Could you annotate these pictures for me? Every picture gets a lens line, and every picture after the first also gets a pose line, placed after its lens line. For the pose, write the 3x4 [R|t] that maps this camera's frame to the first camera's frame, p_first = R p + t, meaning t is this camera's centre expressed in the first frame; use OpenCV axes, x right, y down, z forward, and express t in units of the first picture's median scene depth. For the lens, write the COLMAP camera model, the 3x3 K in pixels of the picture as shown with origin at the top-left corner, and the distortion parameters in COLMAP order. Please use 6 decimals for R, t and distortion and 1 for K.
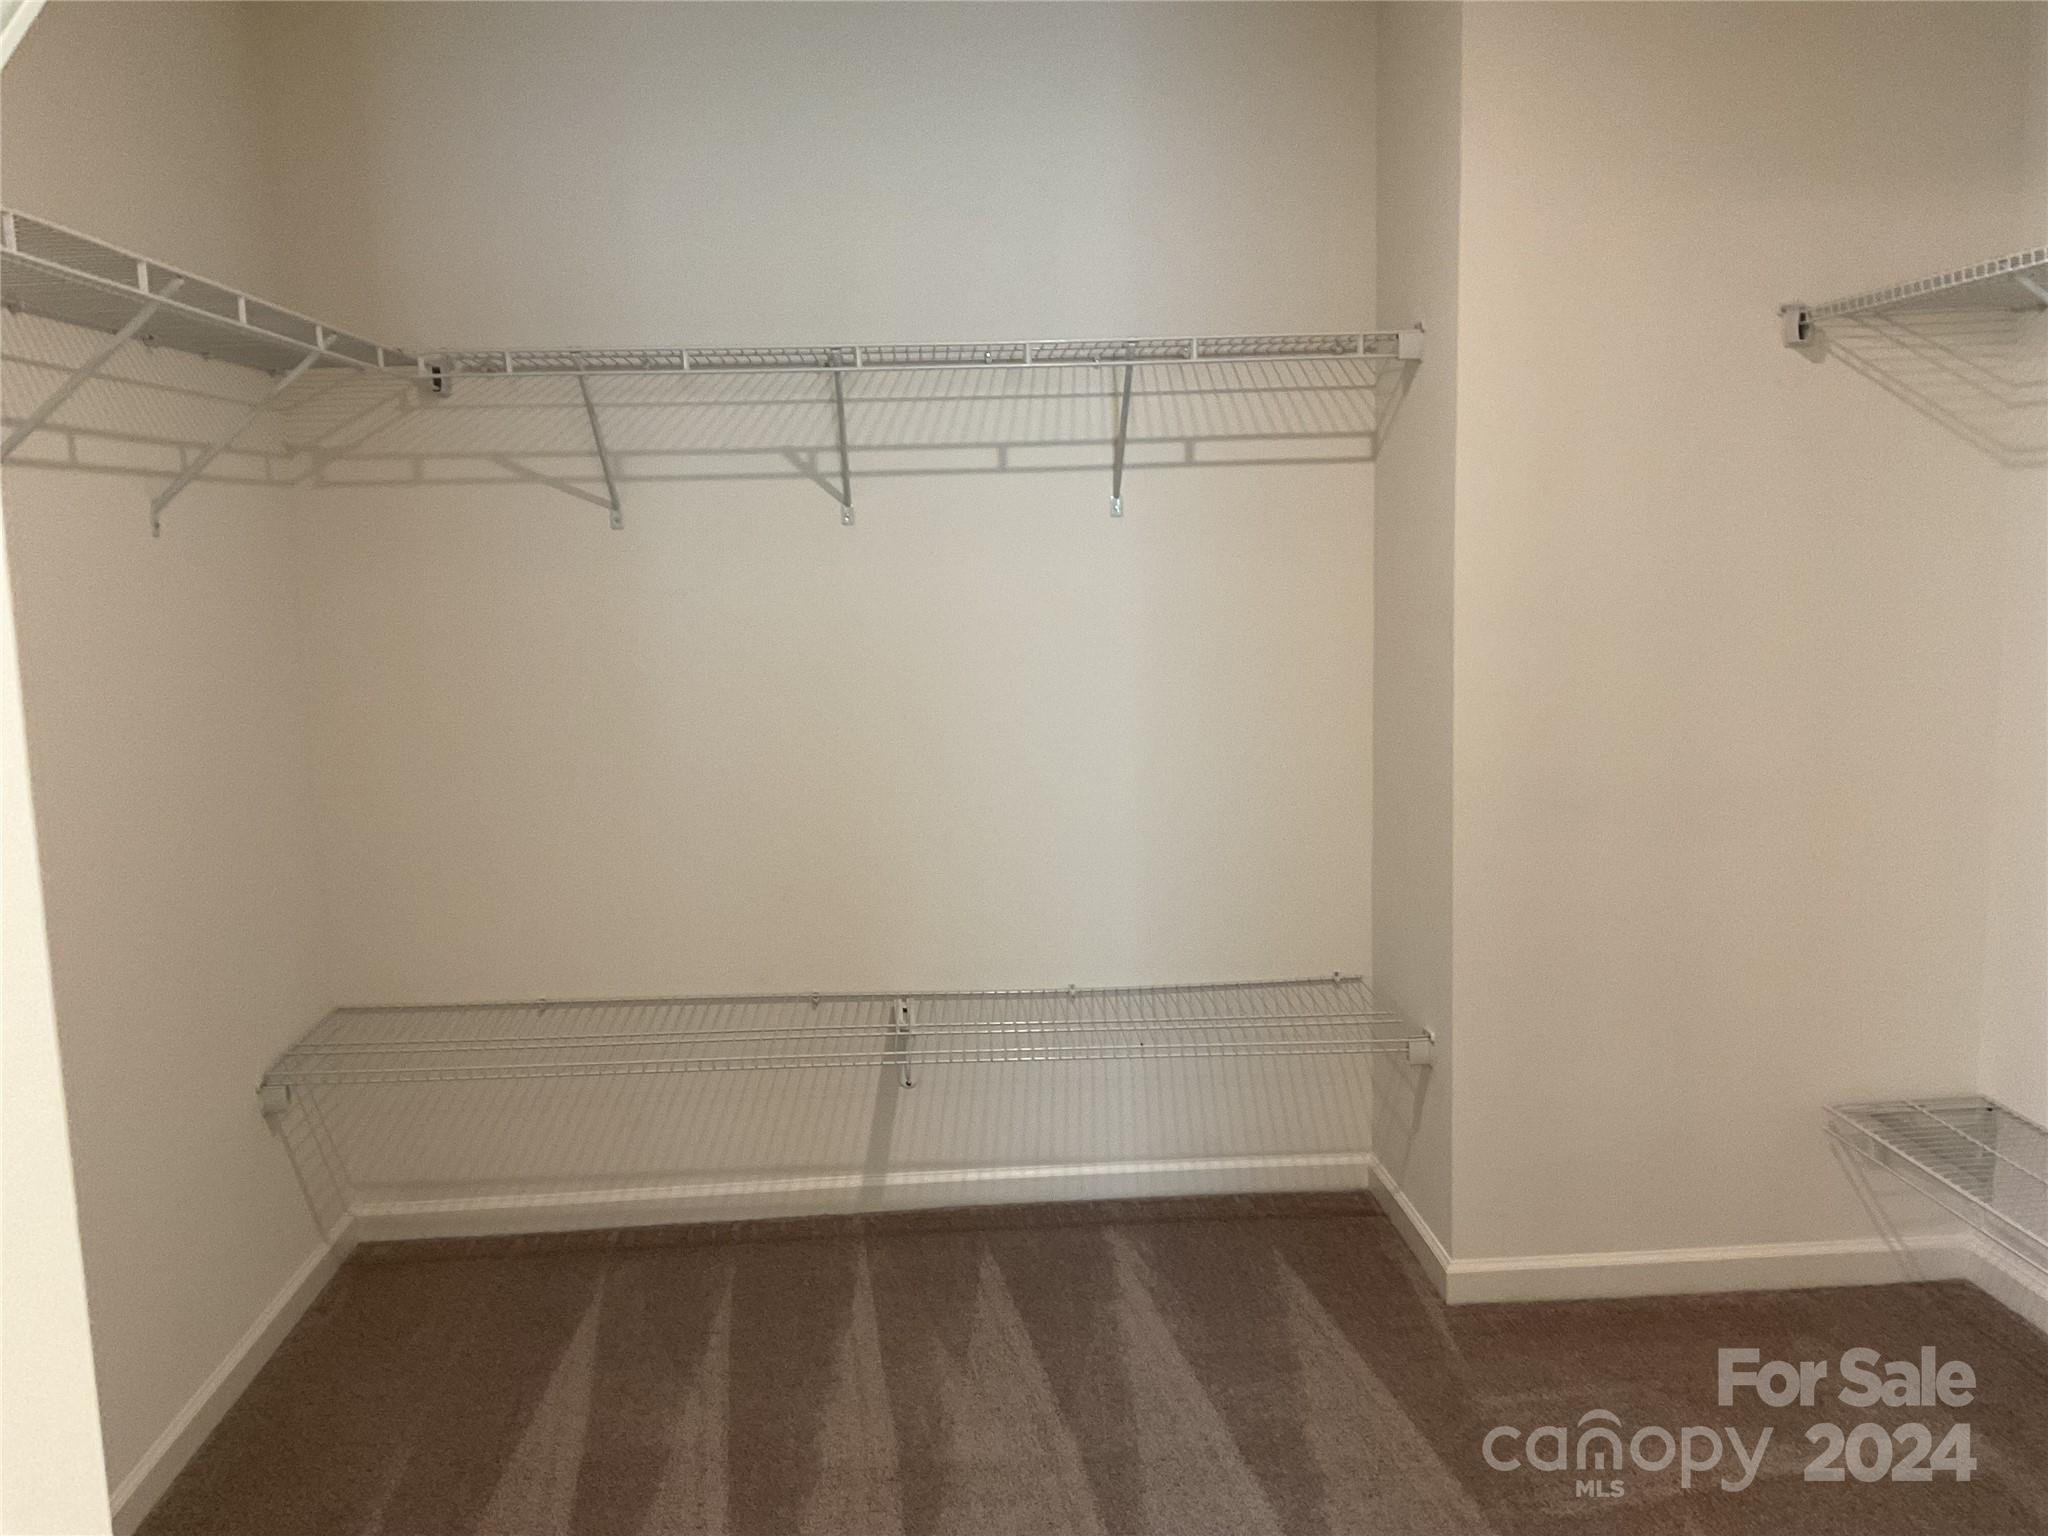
lens RADIAL K [[1697.6, 0, 1022.8], [0, 1697.6, 751.1], [0, 0, 1]] dist [0.076724, -0.137225]
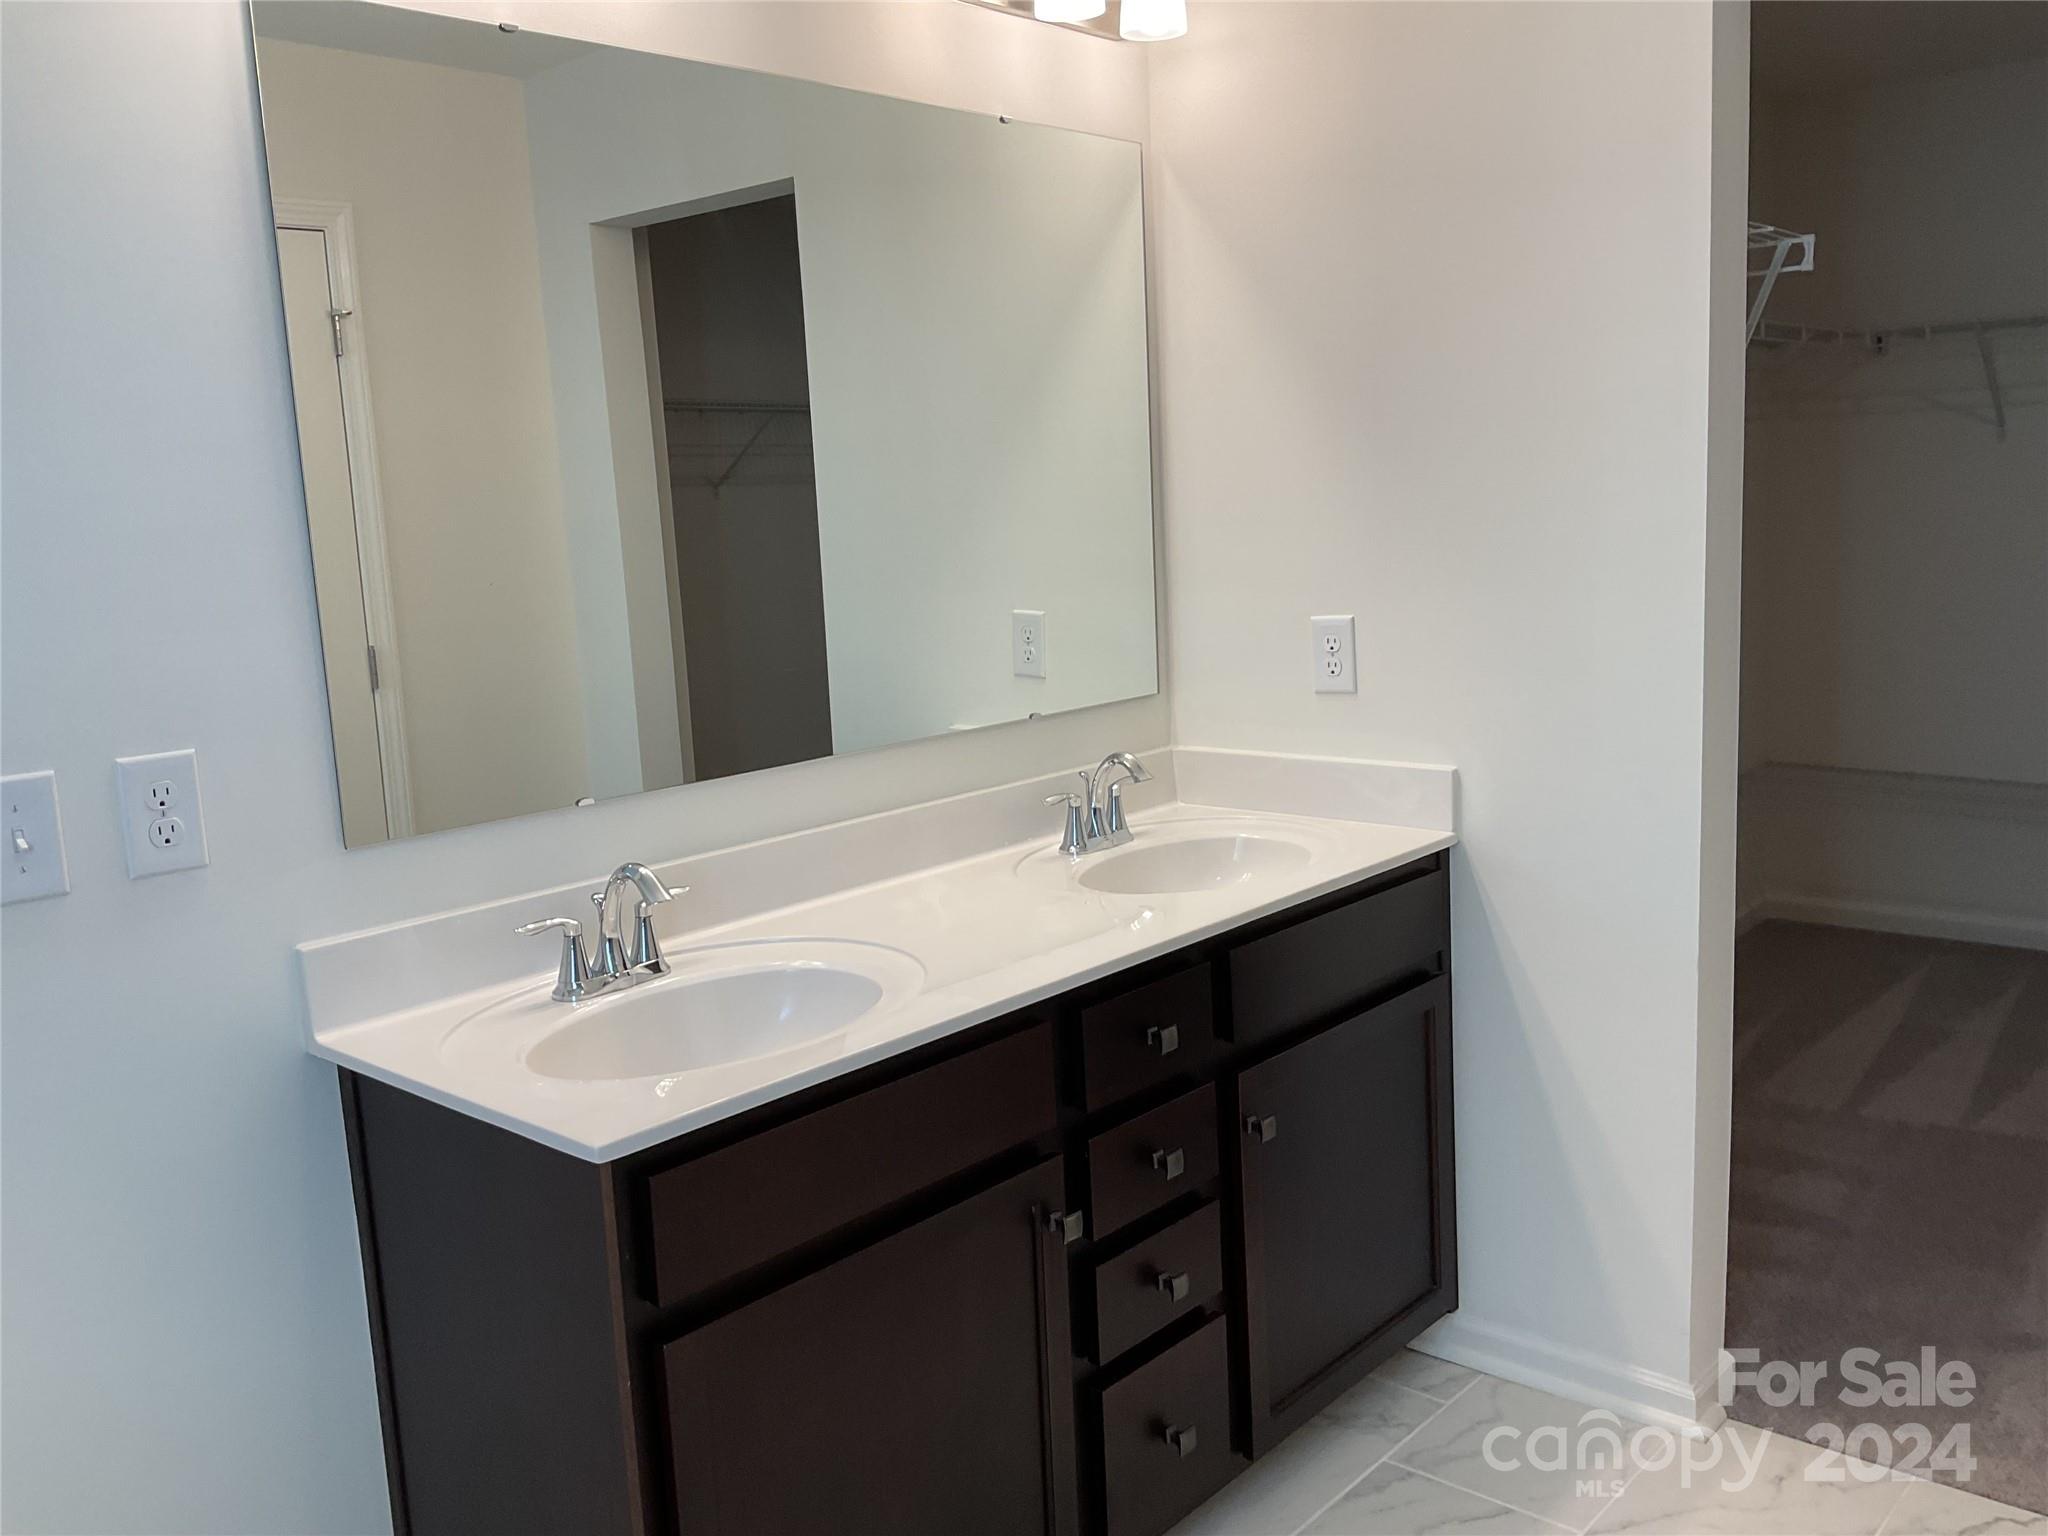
lens RADIAL K [[1697.6, 0, 1030.8], [0, 1697.6, 778.8], [0, 0, 1]] dist [0.076724, -0.137225]
pose [[0.701376, 0.108424, -0.704497, 0.233496], [-0.066608, 0.994008, 0.086668, 0.080275], [0.709673, -0.013861, 0.704395, -0.584398]]
